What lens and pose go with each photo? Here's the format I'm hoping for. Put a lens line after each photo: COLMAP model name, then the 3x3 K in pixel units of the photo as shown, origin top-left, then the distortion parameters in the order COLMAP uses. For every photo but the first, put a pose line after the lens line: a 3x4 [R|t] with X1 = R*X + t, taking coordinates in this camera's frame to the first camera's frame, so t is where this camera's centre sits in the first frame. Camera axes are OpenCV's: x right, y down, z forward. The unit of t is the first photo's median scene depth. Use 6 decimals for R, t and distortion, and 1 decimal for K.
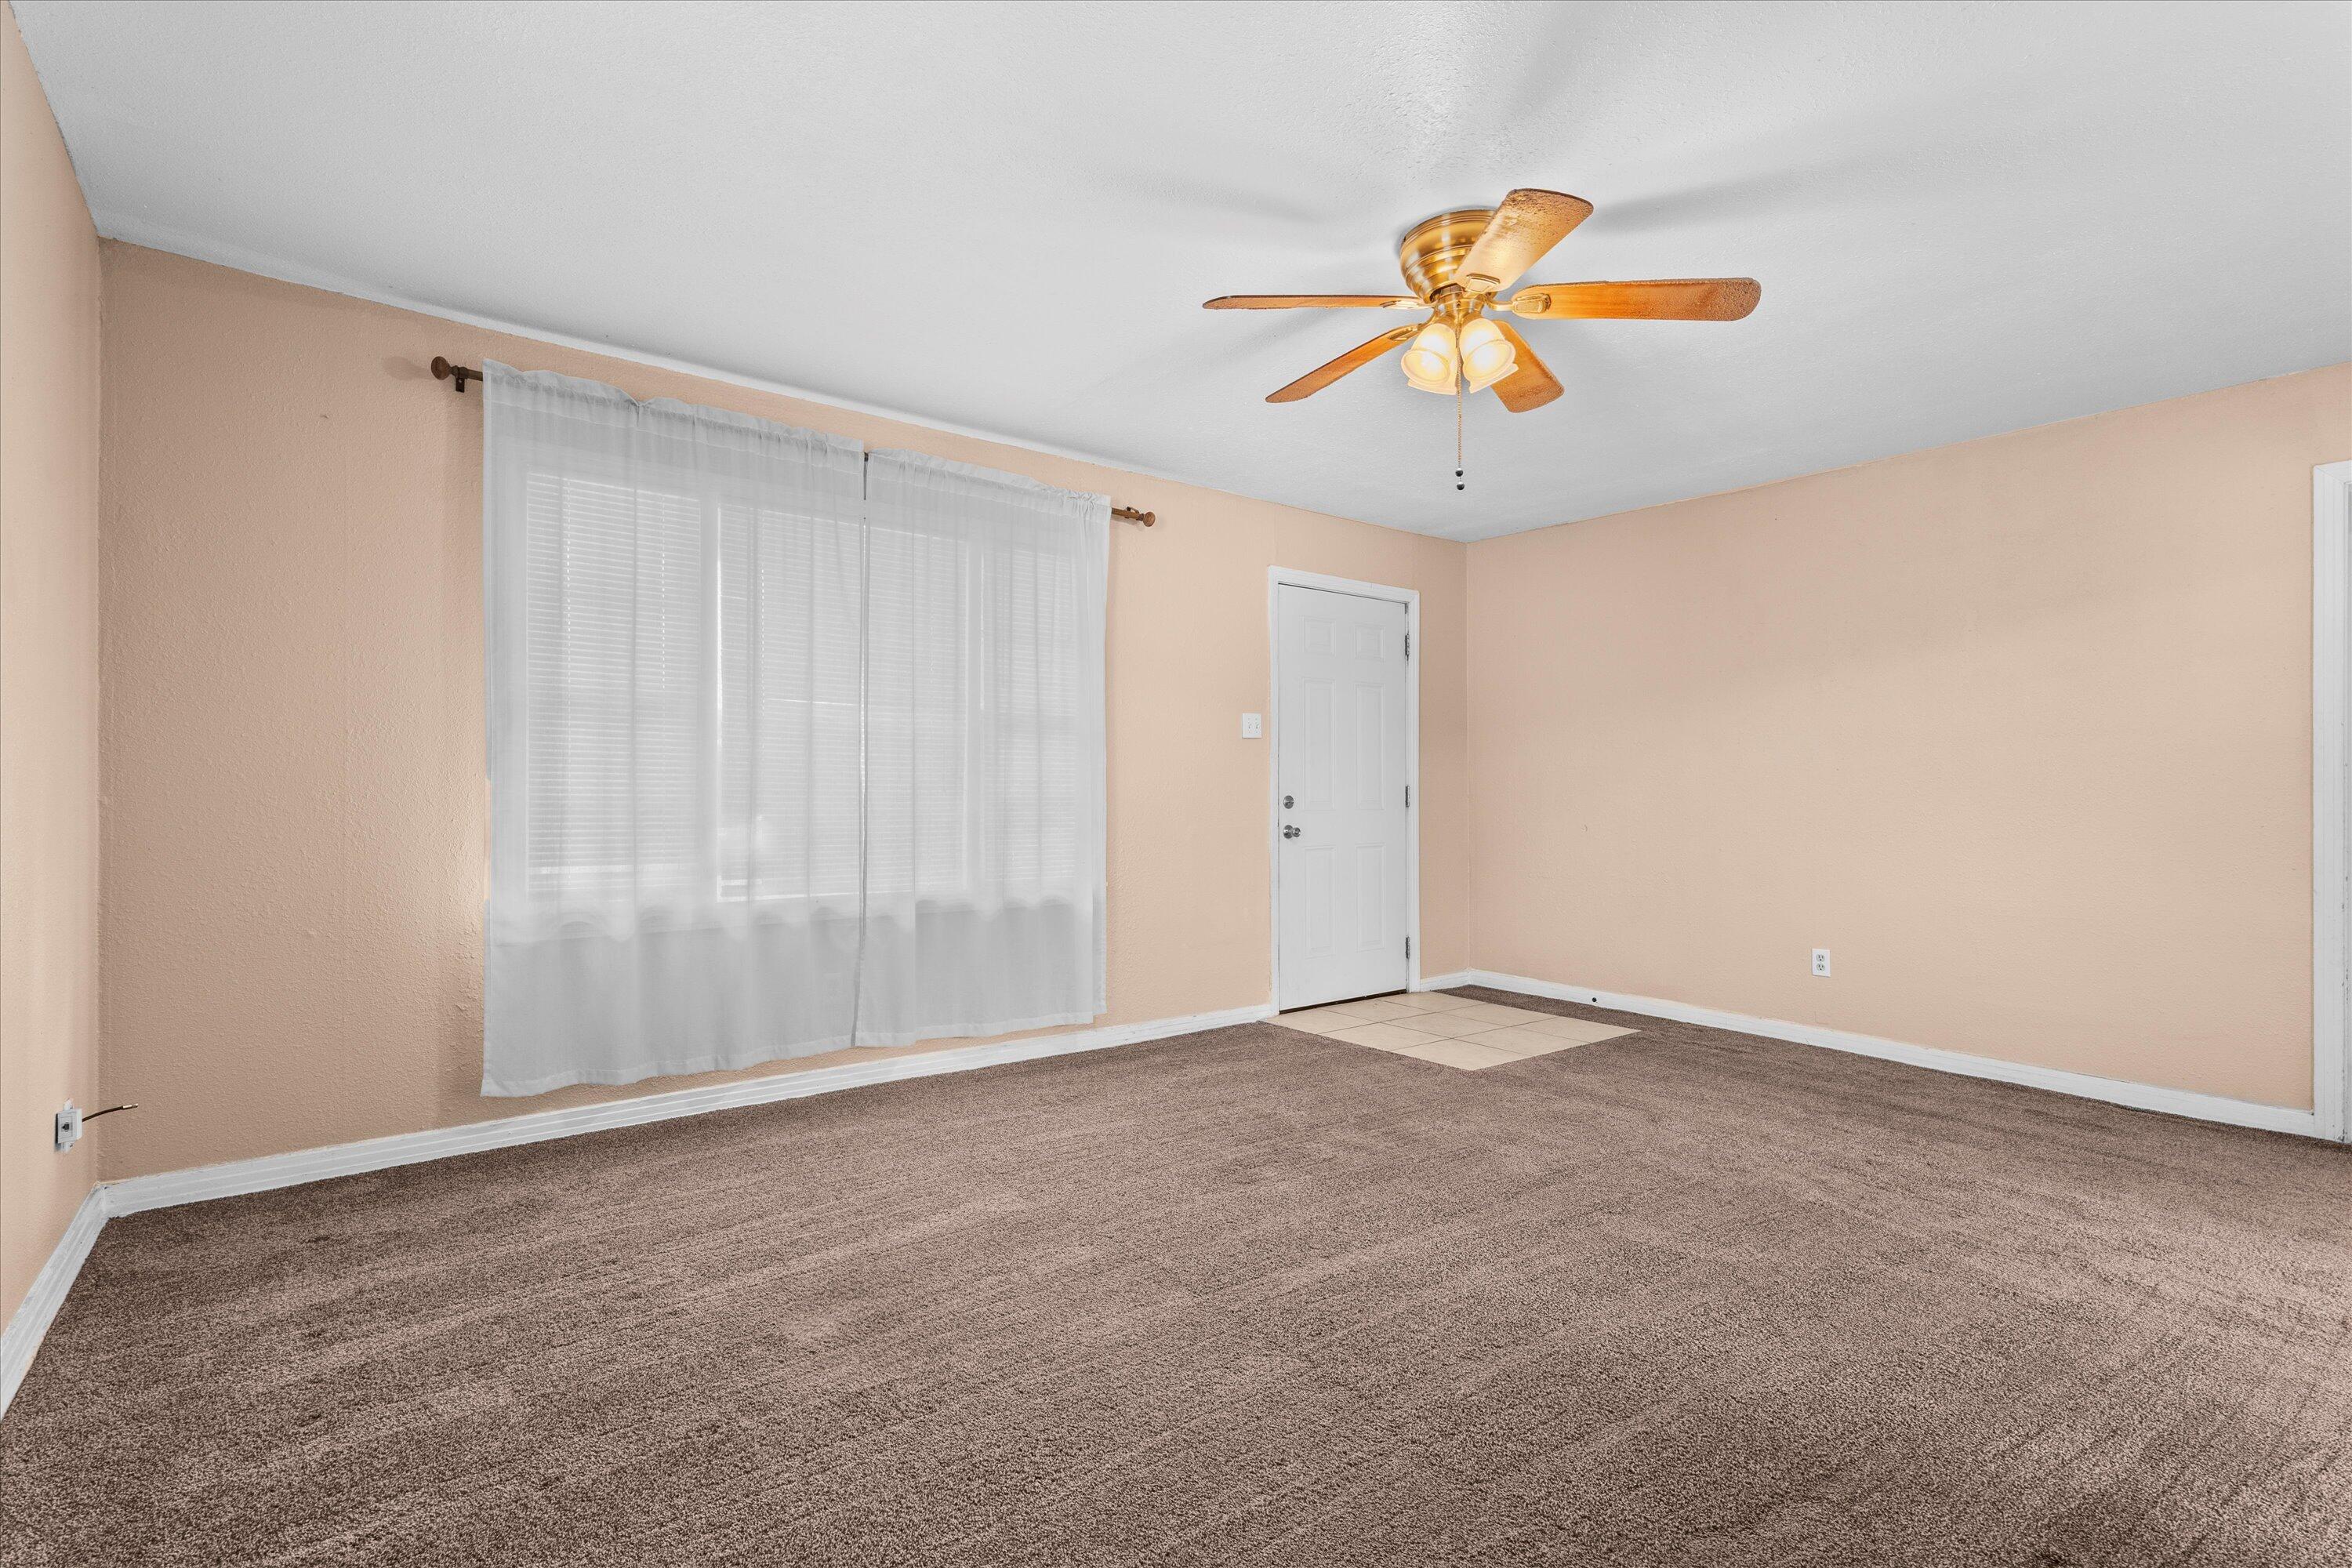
lens RADIAL K [[1108.0, 0, 1180.7], [0, 1108.0, 798.9], [0, 0, 1]] dist [0.001933, 0.000563]
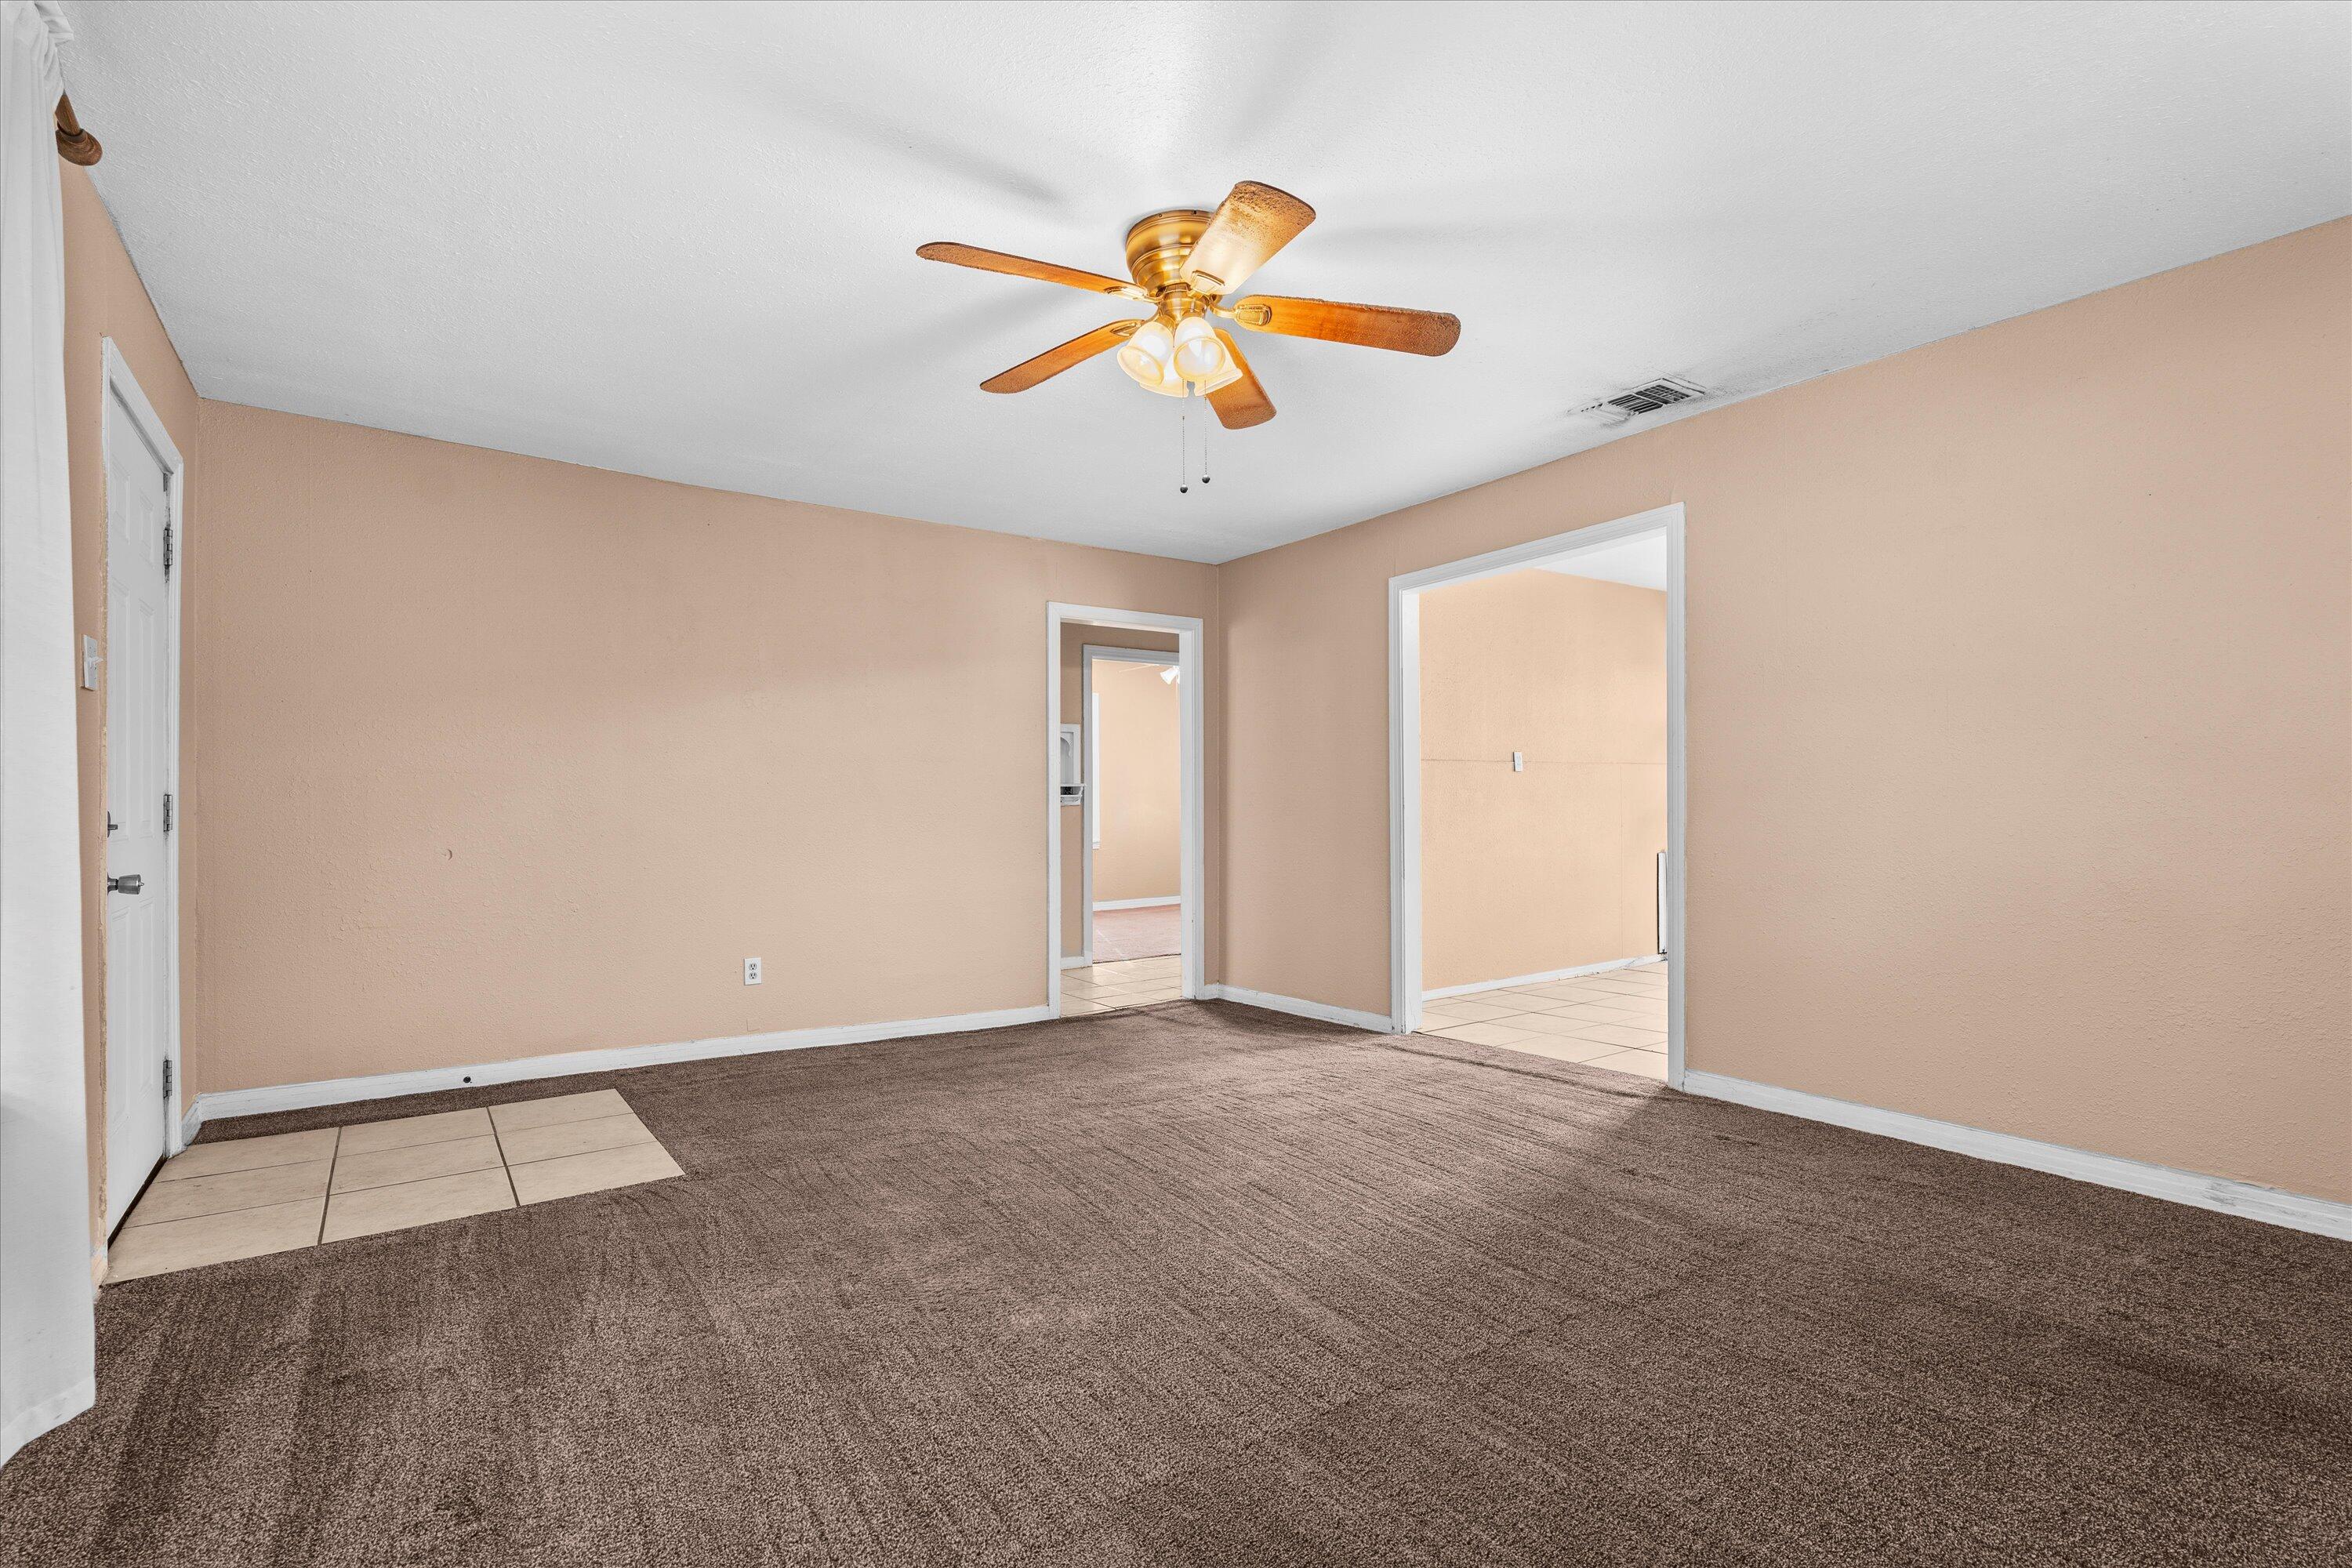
lens RADIAL K [[1108.0, 0, 1180.7], [0, 1108.0, 798.9], [0, 0, 1]] dist [0.001933, 0.000563]
pose [[0.028300, 0.006066, 0.999581, -0.513599], [0.008130, 0.999947, -0.006299, -0.001390], [-0.999566, 0.008305, 0.028249, 0.686686]]
